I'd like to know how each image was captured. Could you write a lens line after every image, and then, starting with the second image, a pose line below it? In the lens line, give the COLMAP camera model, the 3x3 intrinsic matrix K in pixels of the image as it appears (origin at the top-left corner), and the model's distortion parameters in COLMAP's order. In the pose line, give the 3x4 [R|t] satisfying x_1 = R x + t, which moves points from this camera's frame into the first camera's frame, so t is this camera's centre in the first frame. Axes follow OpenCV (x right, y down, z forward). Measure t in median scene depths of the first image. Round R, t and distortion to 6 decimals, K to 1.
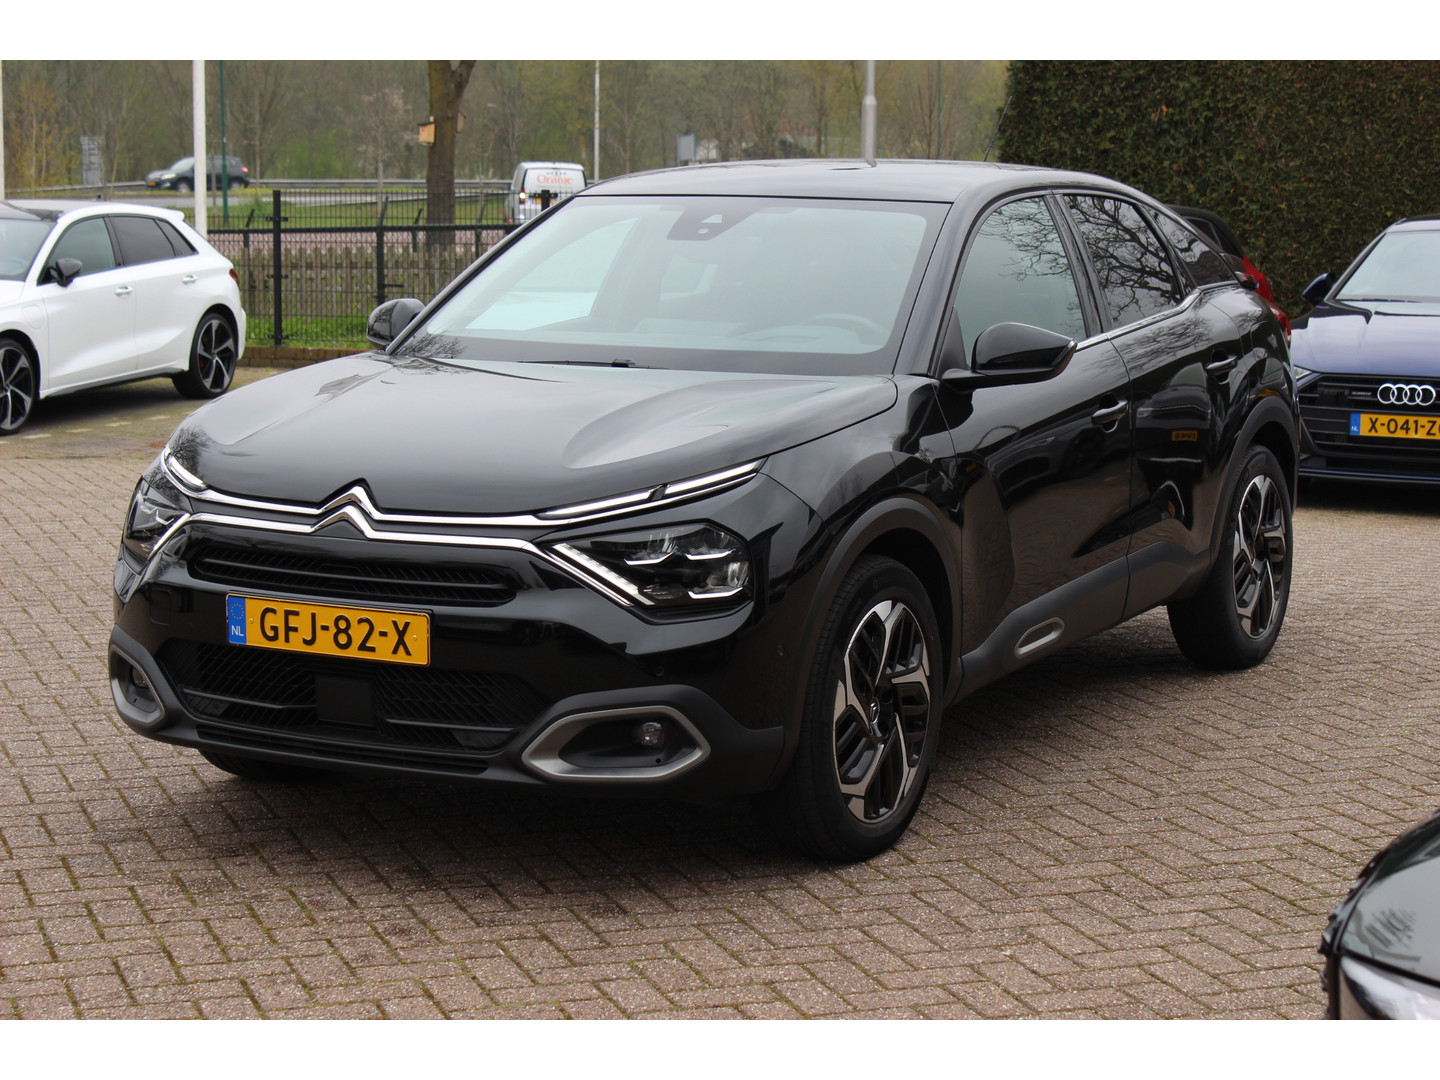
lens RADIAL K [[2939.9, 0, 720.0], [0, 2939.9, 540.0], [0, 0, 1]] dist [-0.004188, 0.163564]
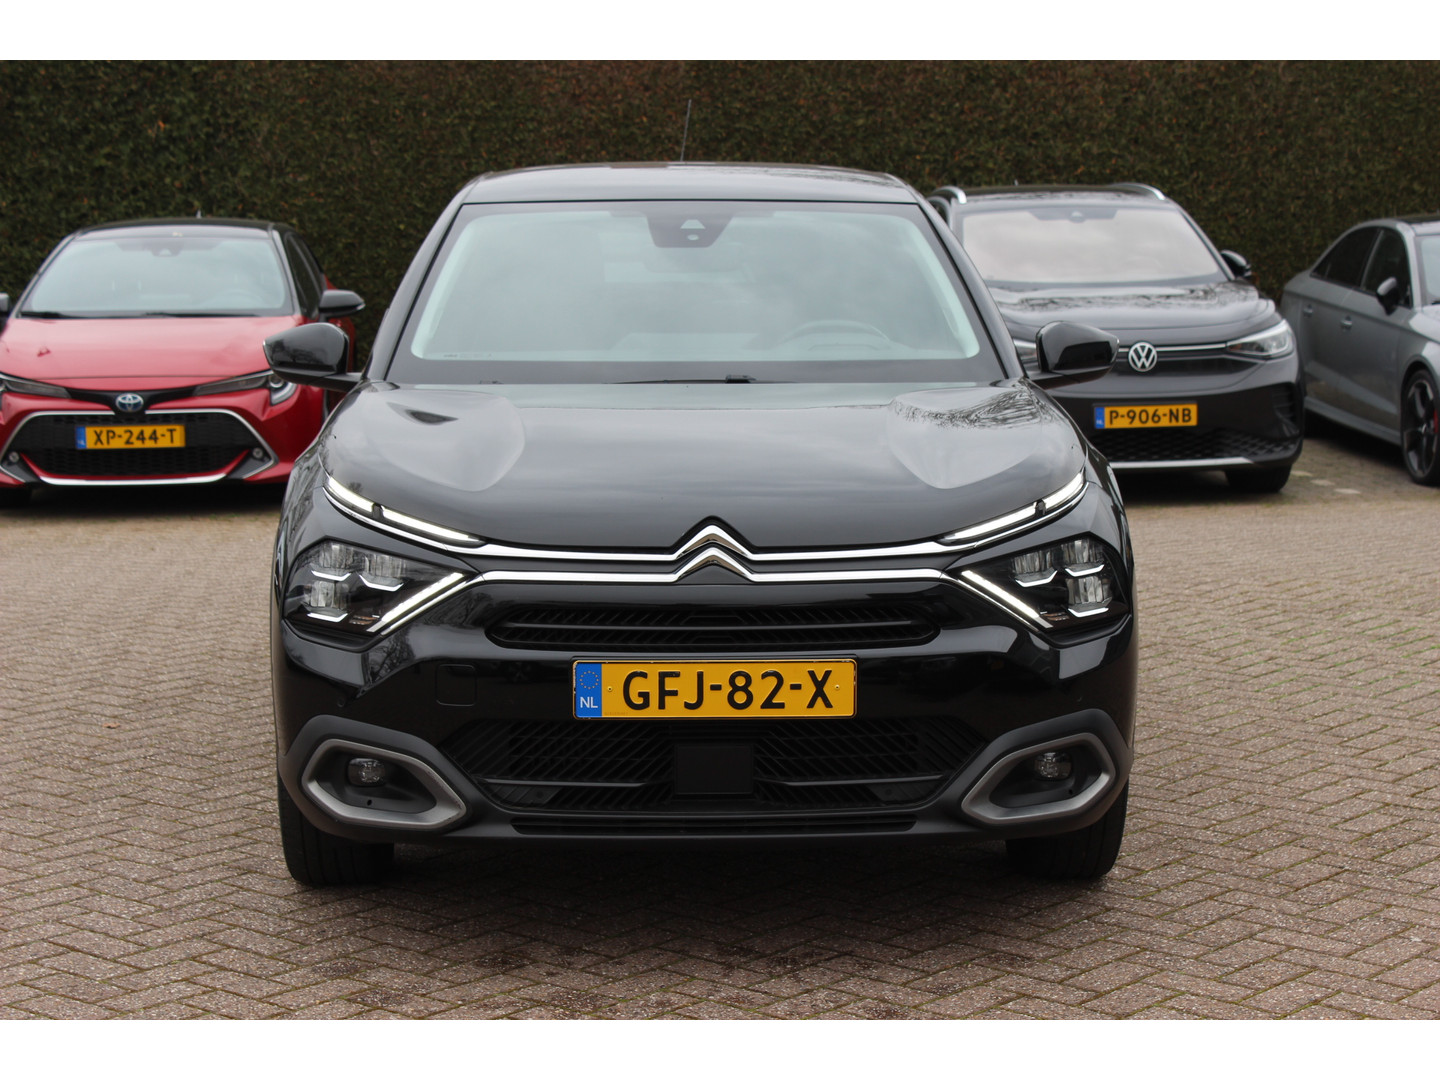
lens RADIAL K [[2868.8, 0, 720.0], [0, 2868.8, 540.0], [0, 0, 1]] dist [-0.029270, 0.161728]
pose [[0.857980, -0.072382, 0.508558, -0.192225], [0.075181, 0.997056, 0.015073, -0.009130], [-0.508152, 0.025302, 0.860896, 0.088285]]
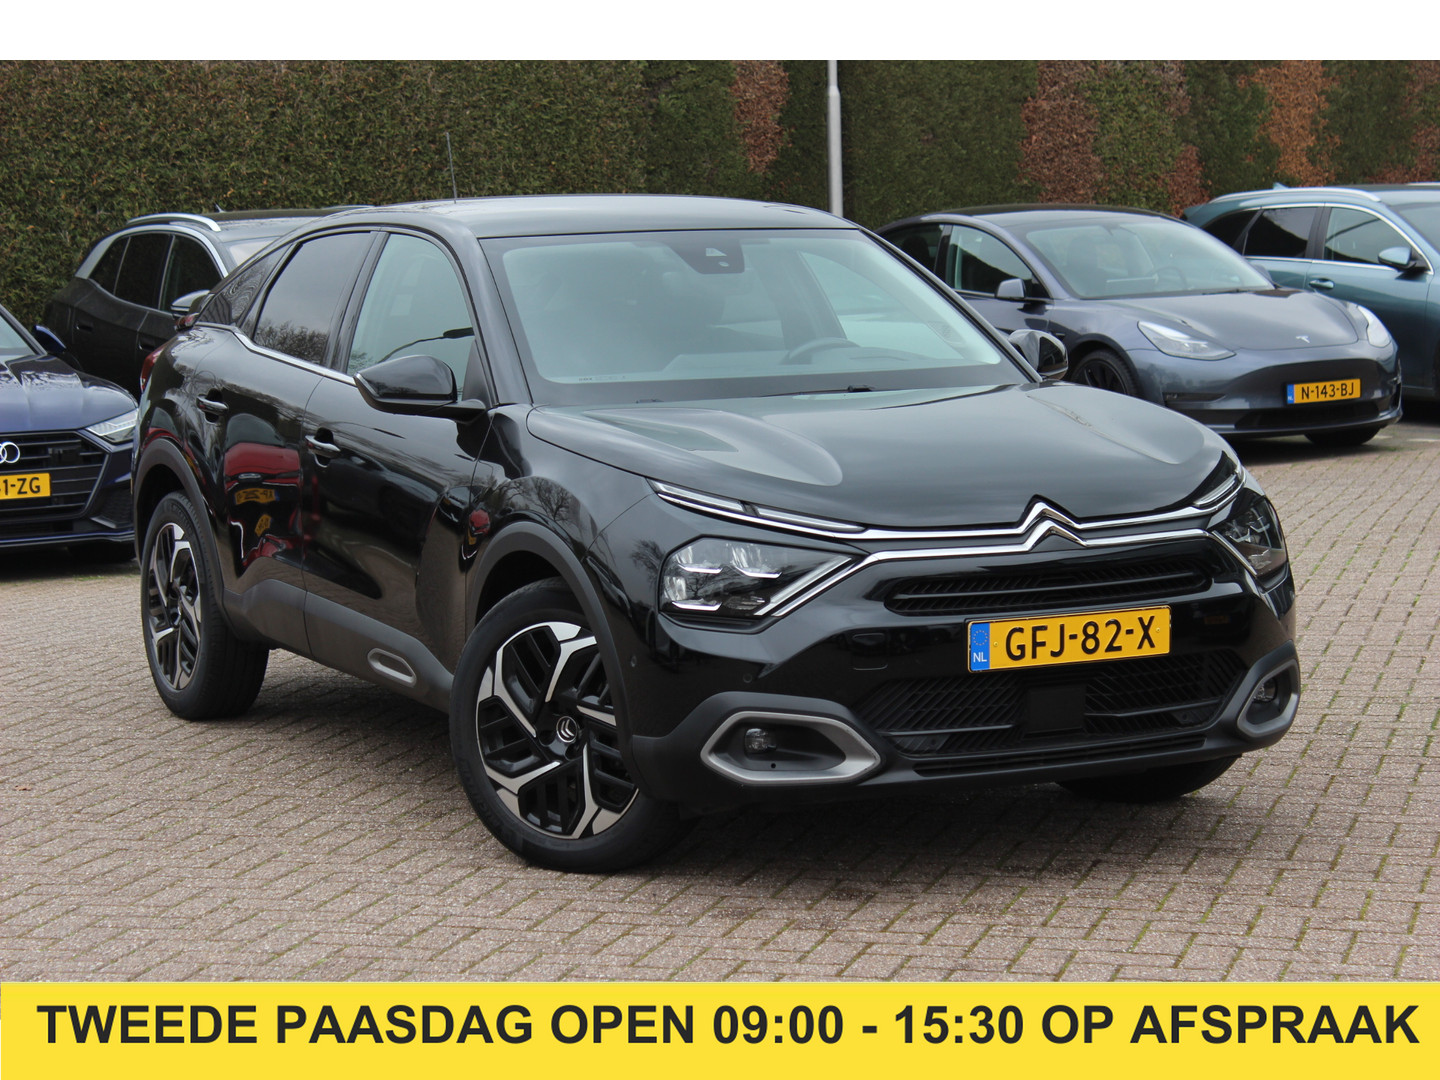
lens RADIAL K [[3546.9, 0, 720.0], [0, 3546.9, 540.0], [0, 0, 1]] dist [0.000479, 0.403397]
pose [[0.563762, -0.101983, 0.819617, -0.417530], [0.132865, 0.990622, 0.031872, -0.020571], [-0.815181, 0.090930, 0.572024, 0.129309]]
